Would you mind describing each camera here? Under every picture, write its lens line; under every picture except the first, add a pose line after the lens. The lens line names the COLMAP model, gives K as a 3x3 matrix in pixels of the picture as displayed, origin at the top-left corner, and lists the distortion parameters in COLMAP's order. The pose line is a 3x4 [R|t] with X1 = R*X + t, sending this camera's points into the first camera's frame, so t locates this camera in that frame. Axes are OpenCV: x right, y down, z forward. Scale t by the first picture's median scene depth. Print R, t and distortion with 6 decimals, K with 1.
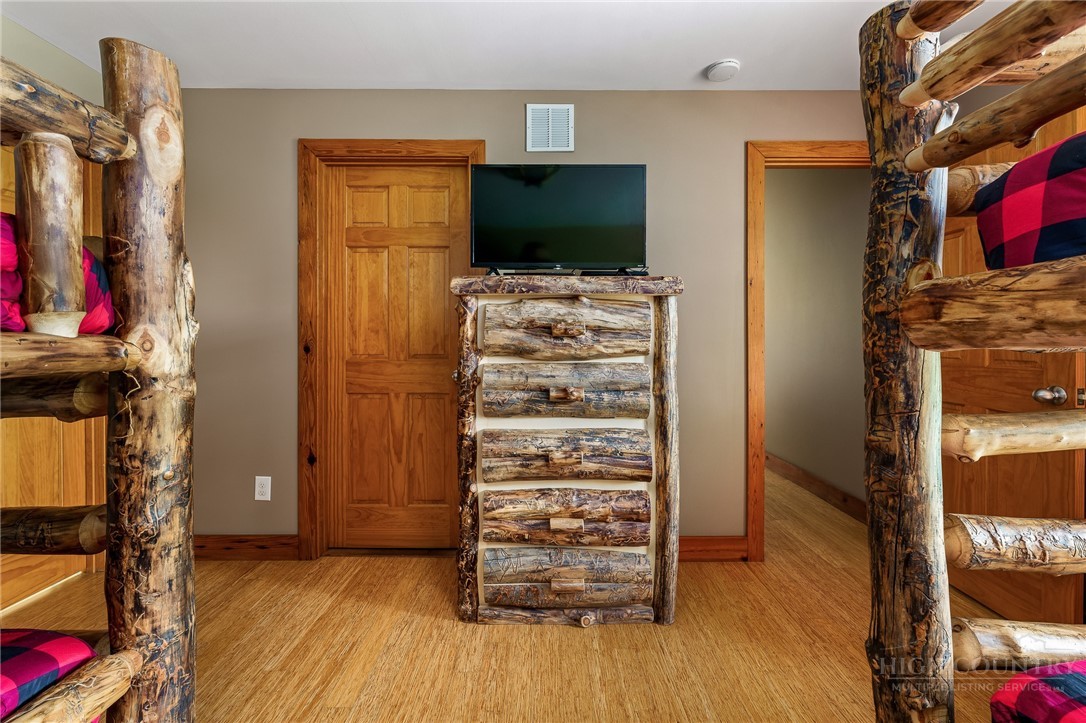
lens RADIAL K [[468.4, 0, 547.8], [0, 468.4, 346.6], [0, 0, 1]] dist [0.000136, 0.000005]
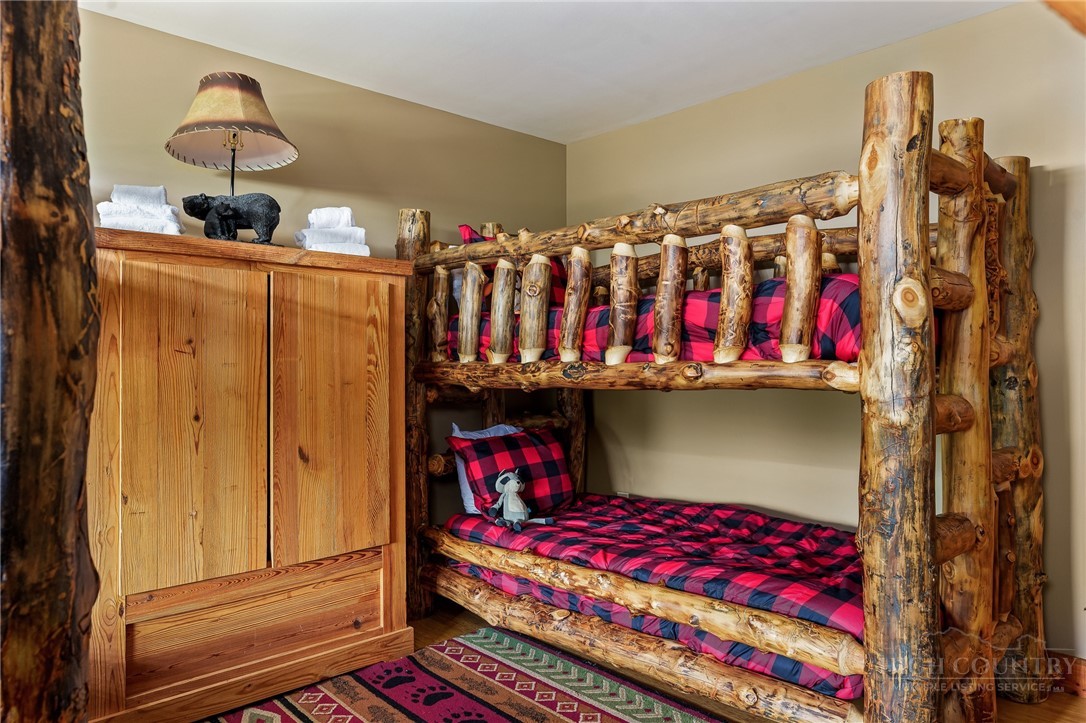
lens RADIAL K [[730.1, 0, 542.2], [0, 730.1, 361.6], [0, 0, 1]] dist [-0.007268, 0.001754]
pose [[-0.738739, 0.001740, -0.673989, 0.966668], [-0.003014, 0.999978, 0.005886, -0.033505], [0.673984, 0.006379, -0.738718, 2.114729]]
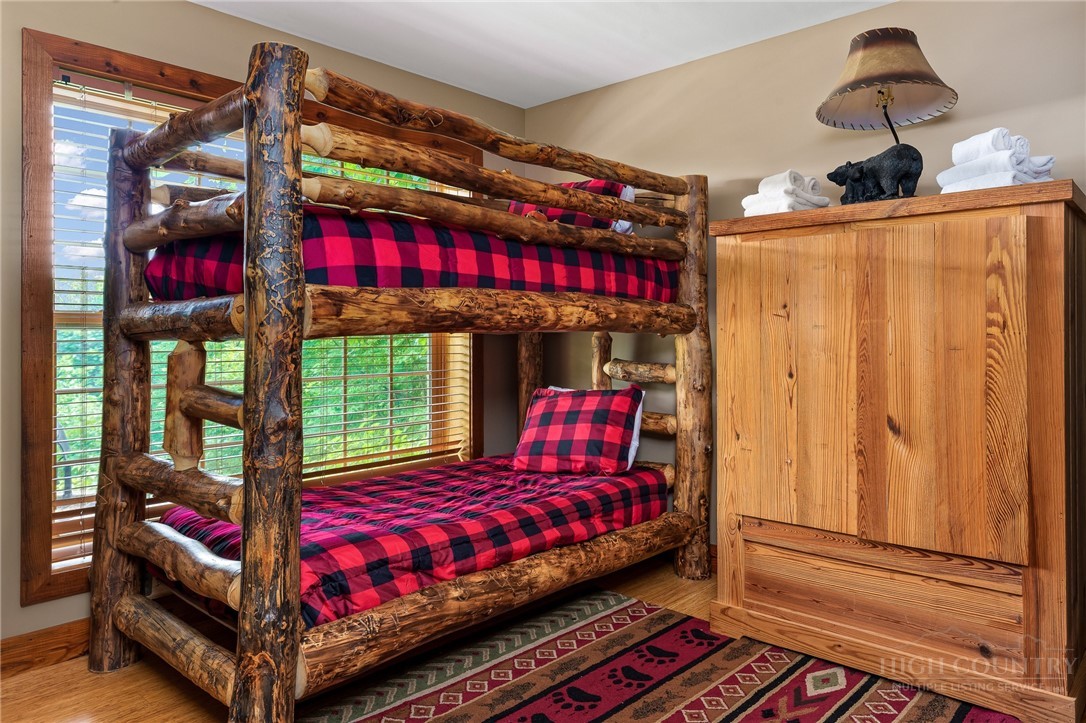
lens RADIAL K [[730.1, 0, 529.1], [0, 730.1, 324.5], [0, 0, 1]] dist [-0.007268, 0.001754]
pose [[-0.720054, 0.010557, 0.693838, -1.071035], [0.013467, 0.999909, -0.001238, -0.023618], [-0.693788, 0.008452, -0.720130, 2.142622]]
